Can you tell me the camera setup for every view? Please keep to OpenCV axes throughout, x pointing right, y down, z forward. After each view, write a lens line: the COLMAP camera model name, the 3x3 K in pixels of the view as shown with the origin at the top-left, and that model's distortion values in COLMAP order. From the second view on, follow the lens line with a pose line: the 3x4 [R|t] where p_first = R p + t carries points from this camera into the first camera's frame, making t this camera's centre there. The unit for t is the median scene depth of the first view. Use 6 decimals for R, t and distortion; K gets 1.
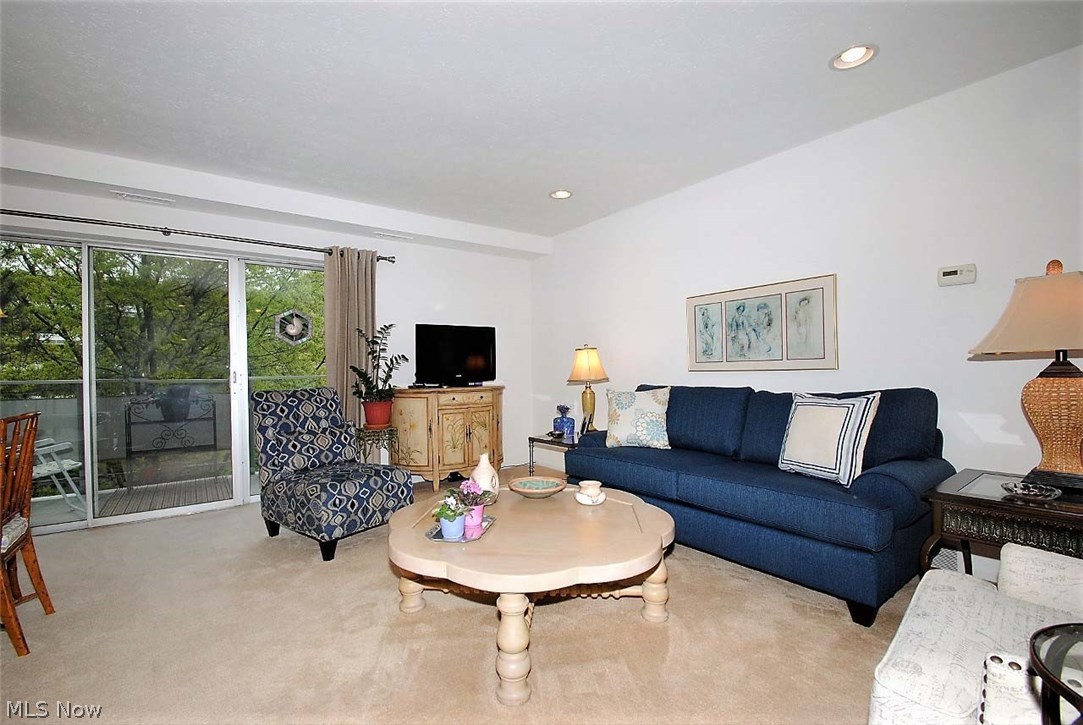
lens RADIAL K [[471.6, 0, 527.6], [0, 471.6, 373.1], [0, 0, 1]] dist [0.007165, -0.014547]
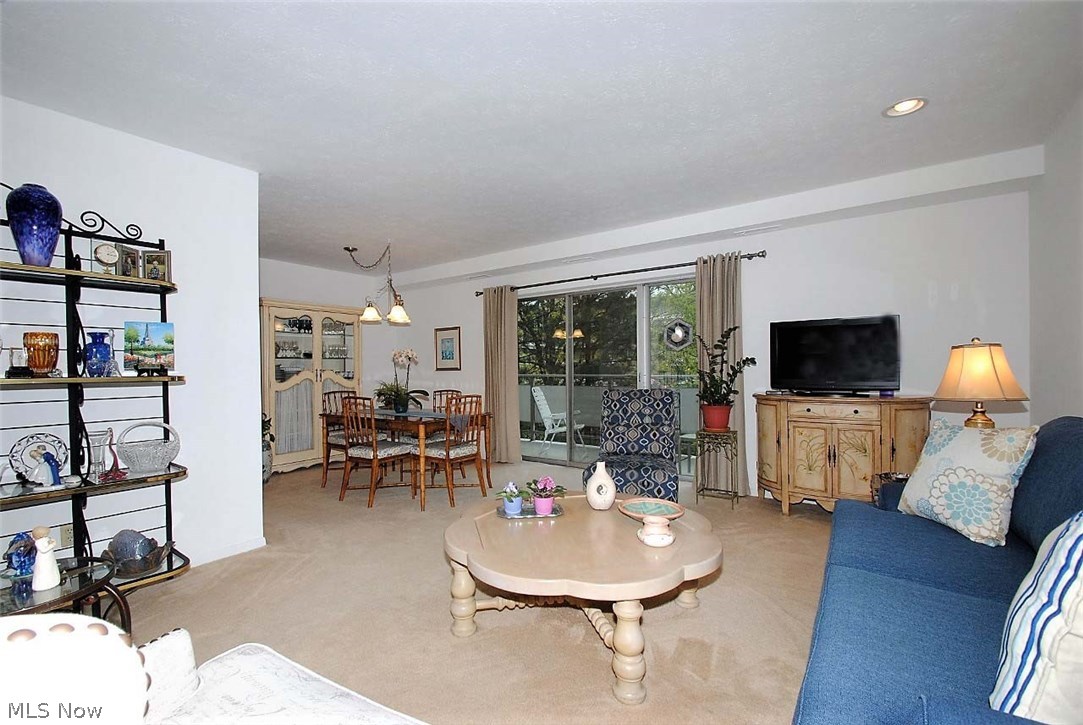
lens RADIAL K [[471.6, 0, 527.6], [0, 471.6, 373.1], [0, 0, 1]] dist [0.007165, -0.014547]
pose [[0.306831, 0.021165, -0.951529, 0.594781], [0.001940, 0.999737, 0.022863, -0.037096], [0.951762, -0.008861, 0.306709, 0.353385]]
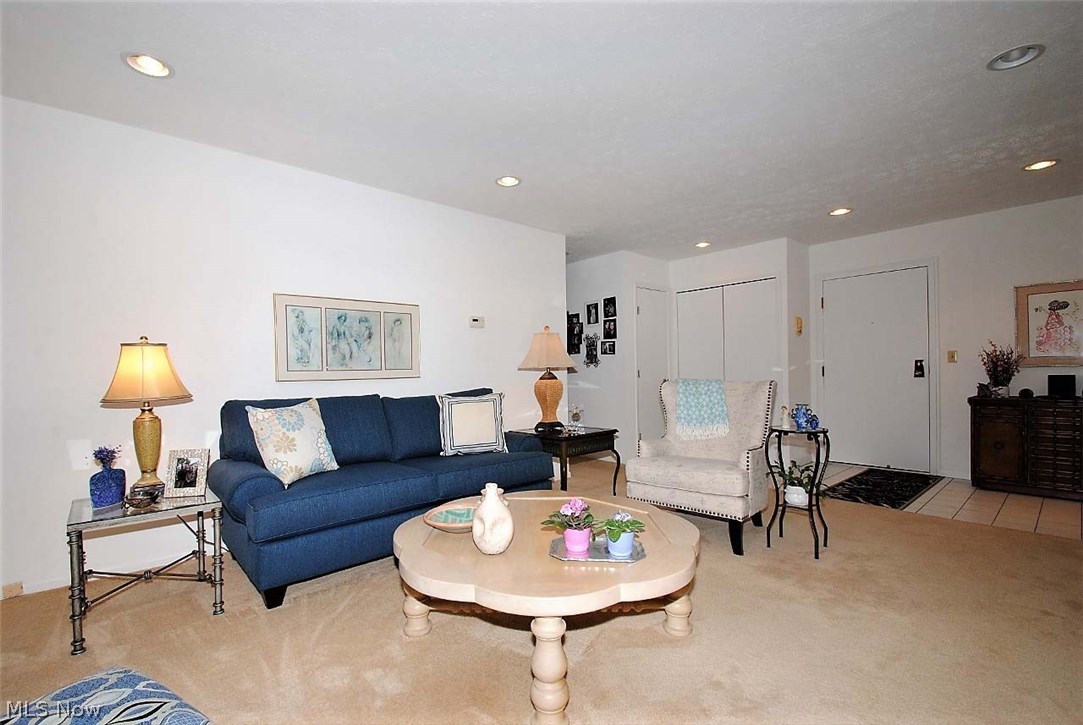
lens RADIAL K [[471.6, 0, 527.6], [0, 471.6, 373.1], [0, 0, 1]] dist [0.007165, -0.014547]
pose [[-0.070466, 0.009643, 0.997468, -0.582700], [0.020851, 0.999749, -0.008192, -0.002377], [-0.997296, 0.020221, -0.070649, 0.670734]]
